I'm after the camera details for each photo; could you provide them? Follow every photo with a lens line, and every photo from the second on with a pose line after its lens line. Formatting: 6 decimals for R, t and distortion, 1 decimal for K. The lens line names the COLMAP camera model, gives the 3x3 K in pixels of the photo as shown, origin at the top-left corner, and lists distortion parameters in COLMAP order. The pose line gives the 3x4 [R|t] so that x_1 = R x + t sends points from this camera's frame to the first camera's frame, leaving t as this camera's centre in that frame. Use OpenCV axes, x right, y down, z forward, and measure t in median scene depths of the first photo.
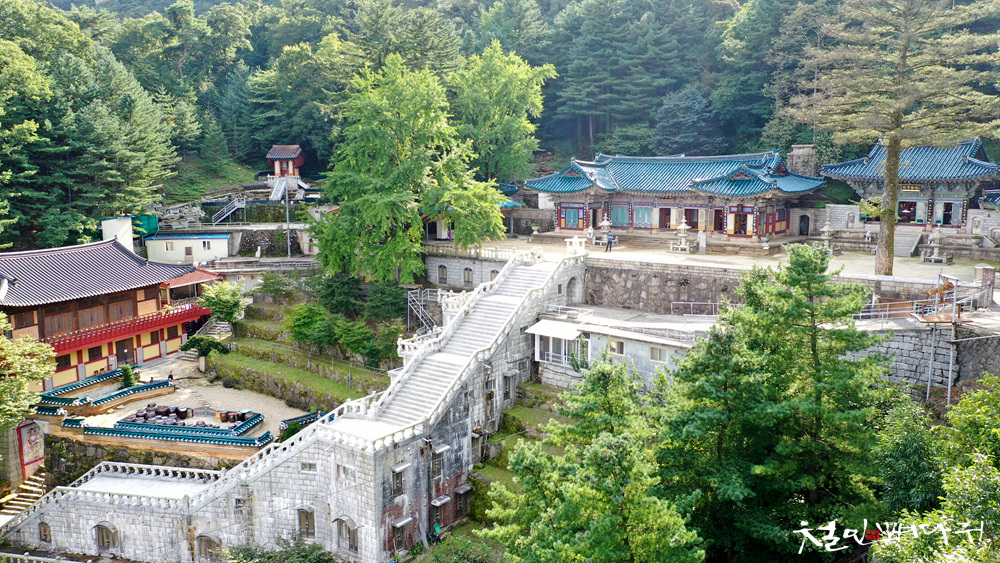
lens RADIAL K [[786.0, 0, 500.0], [0, 786.0, 281.5], [0, 0, 1]] dist [-0.008280, 0.001976]
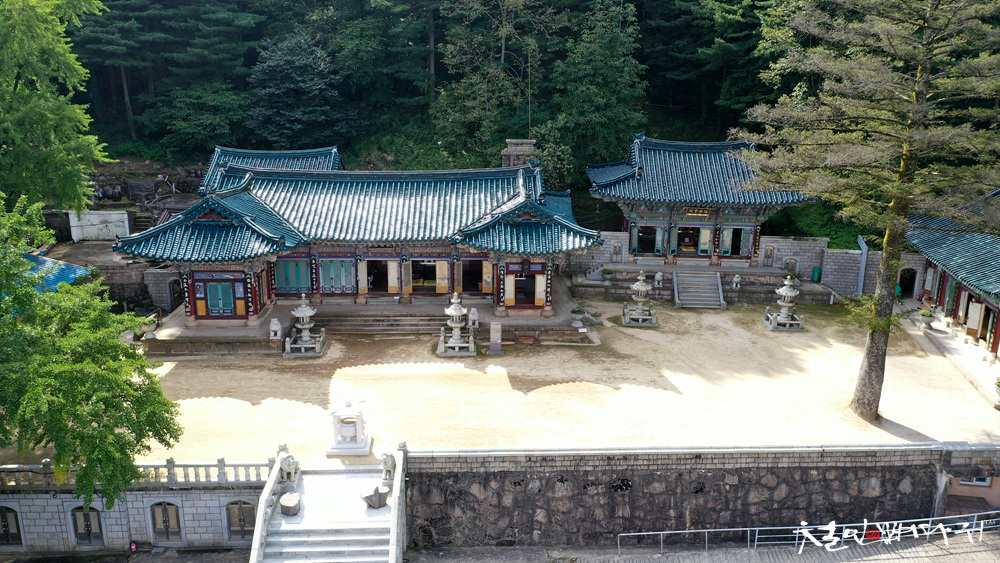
lens RADIAL K [[786.0, 0, 500.0], [0, 786.0, 281.5], [0, 0, 1]] dist [-0.008280, 0.001976]
pose [[0.756331, -0.159534, 0.634439, -0.120104], [0.079910, 0.985077, 0.152441, -0.183642], [-0.649290, -0.064597, 0.757792, 0.537101]]
